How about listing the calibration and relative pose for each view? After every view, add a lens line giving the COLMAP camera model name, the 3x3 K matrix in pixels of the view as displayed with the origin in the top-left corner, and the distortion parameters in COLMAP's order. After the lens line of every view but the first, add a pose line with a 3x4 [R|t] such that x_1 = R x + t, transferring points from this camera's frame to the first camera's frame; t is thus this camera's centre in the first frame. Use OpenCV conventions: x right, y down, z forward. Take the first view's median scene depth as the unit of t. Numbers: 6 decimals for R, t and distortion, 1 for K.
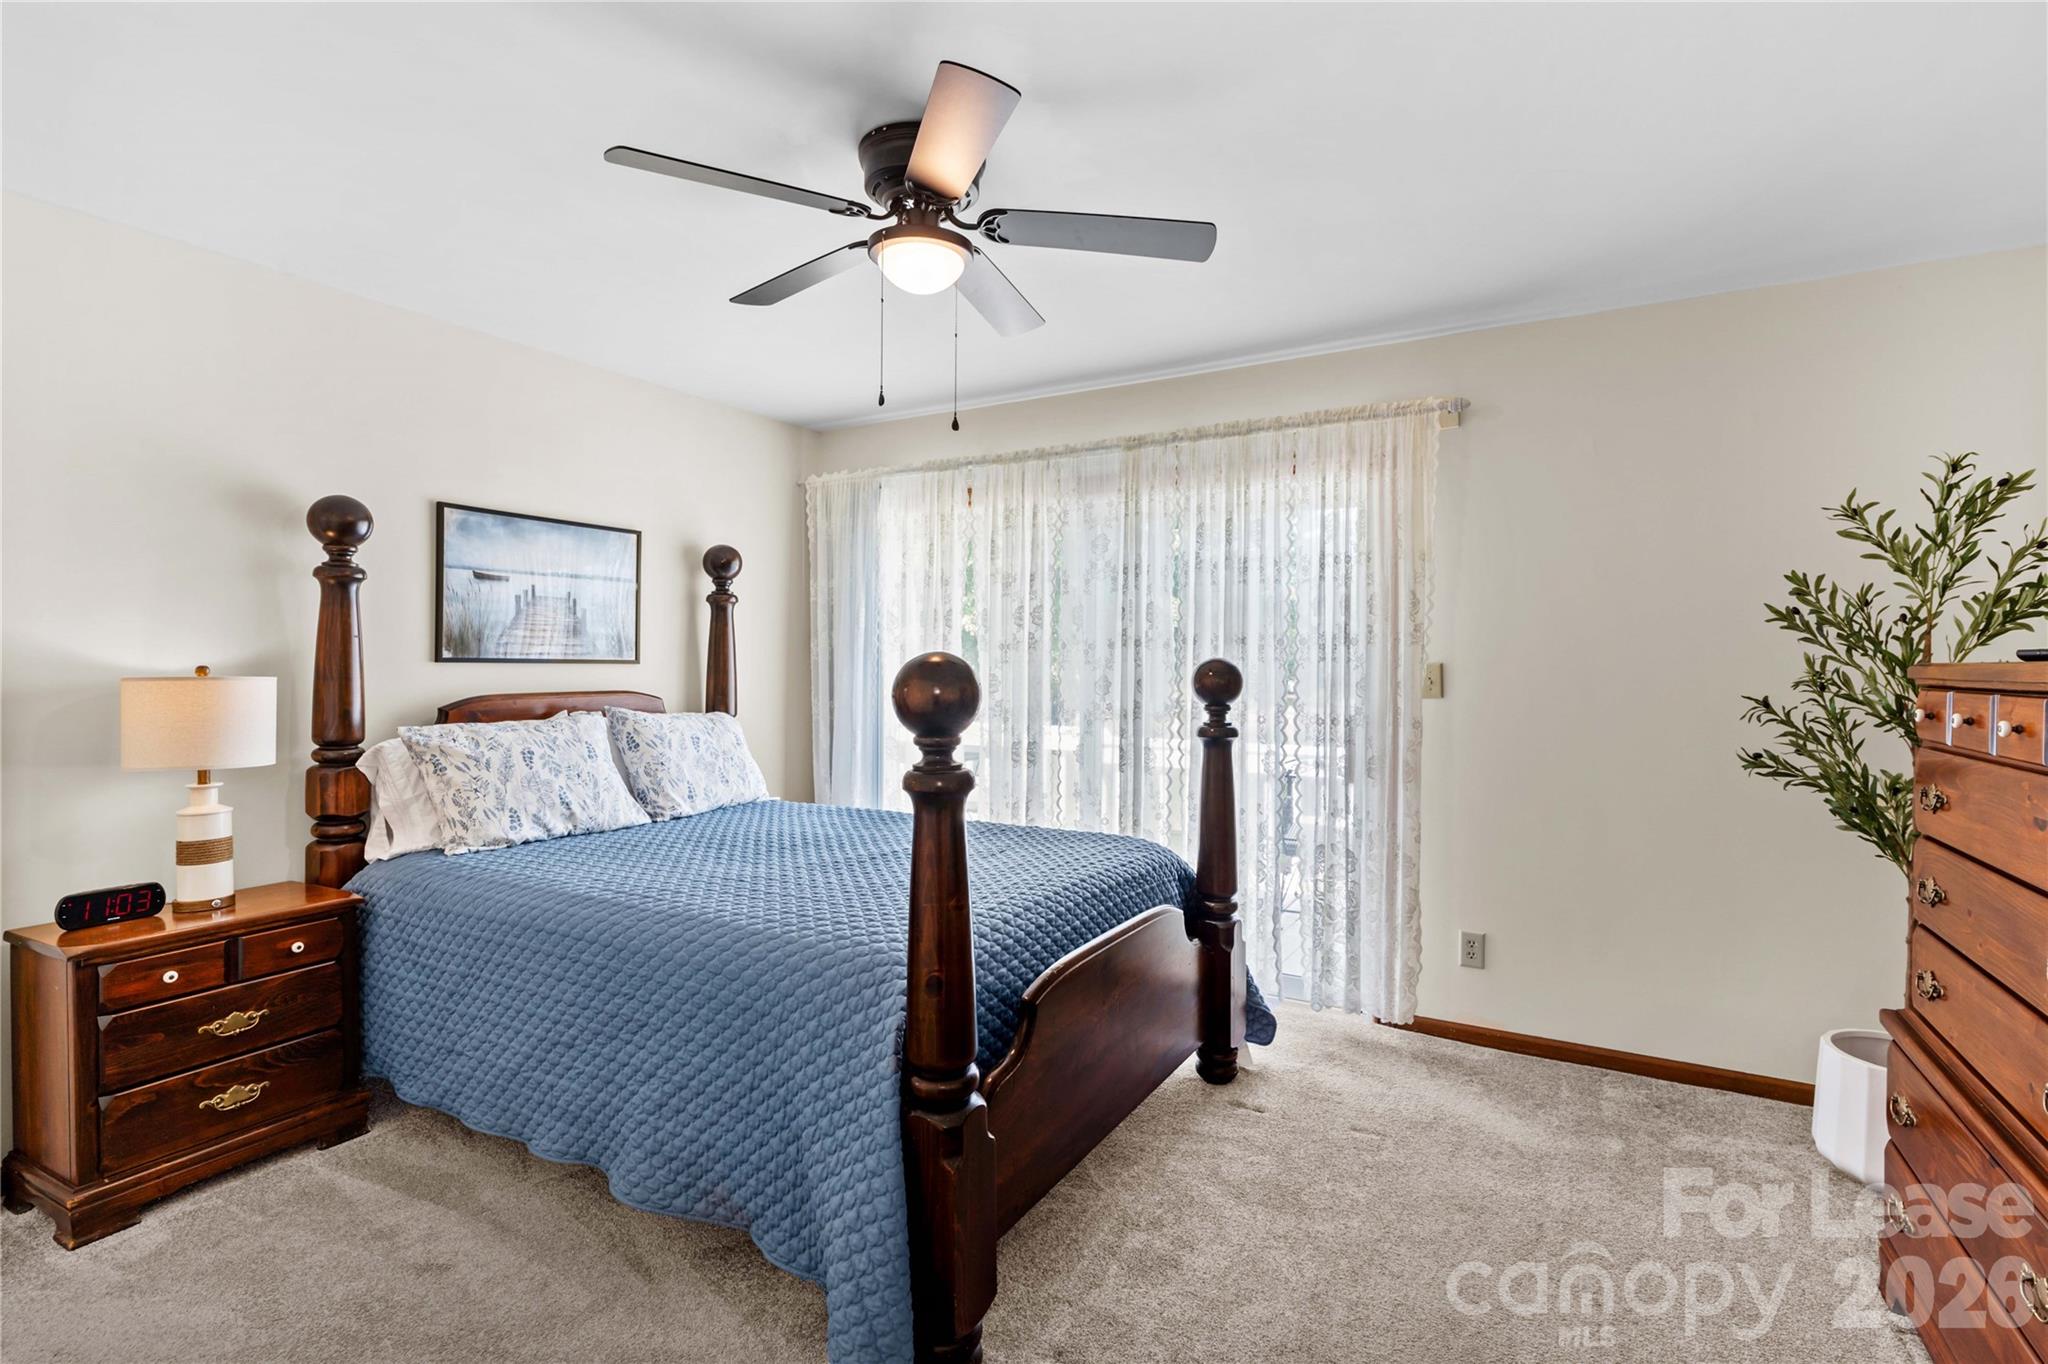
lens RADIAL K [[952.1, 0, 1017.8], [0, 952.1, 668.3], [0, 0, 1]] dist [-0.023151, 0.007873]
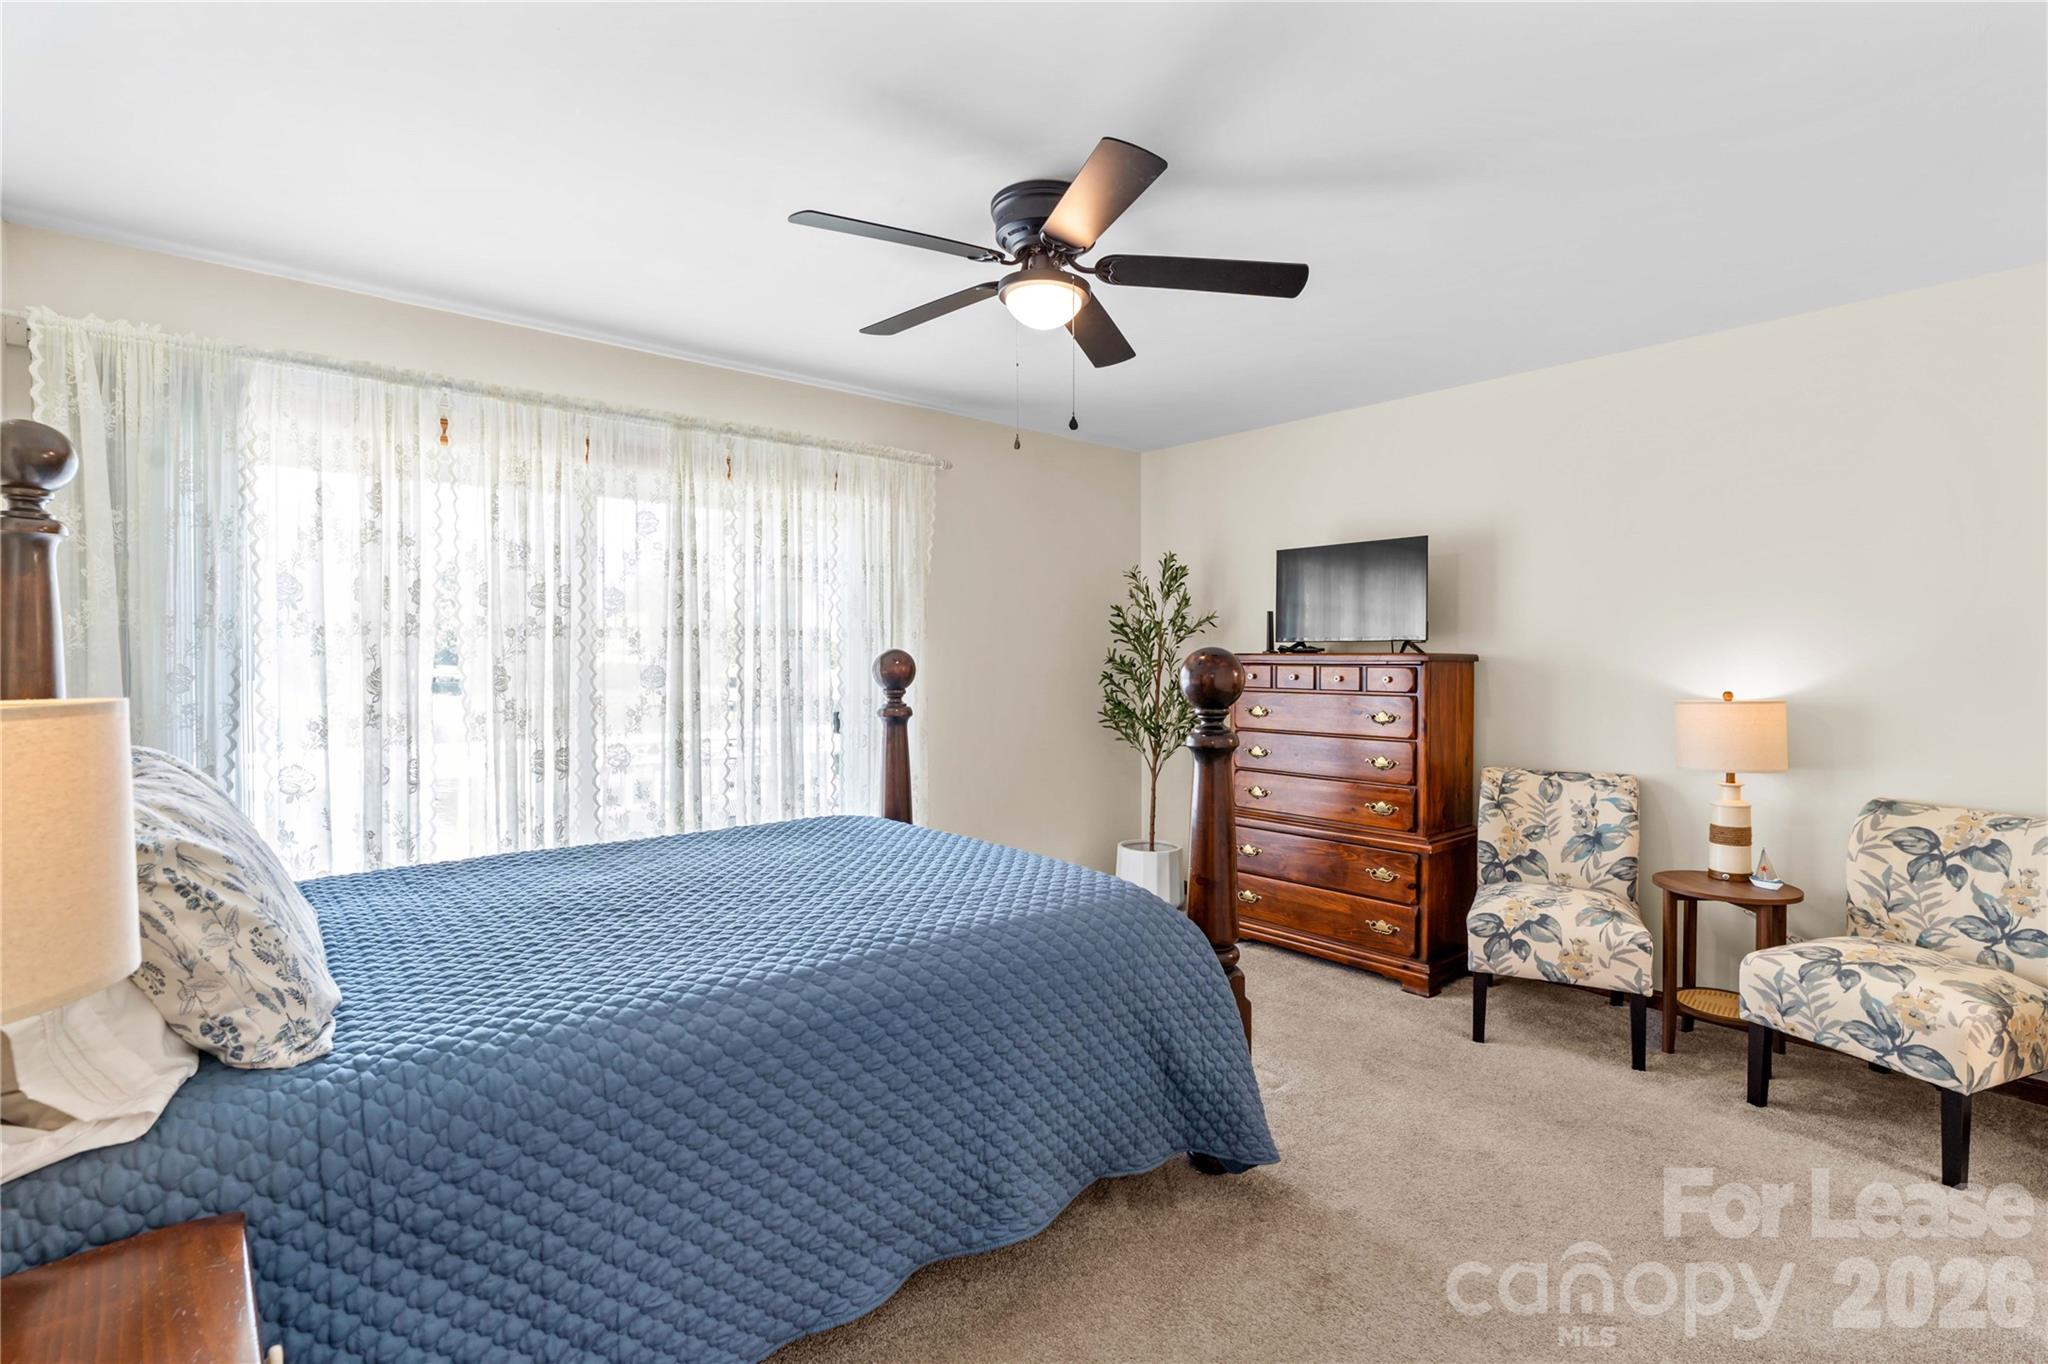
lens RADIAL K [[952.1, 0, 1017.8], [0, 952.1, 668.3], [0, 0, 1]] dist [-0.023151, 0.007873]
pose [[0.336513, -0.016062, 0.941542, -0.679691], [0.002693, 0.999867, 0.016095, -0.004921], [-0.941675, -0.002880, 0.336511, 0.371163]]
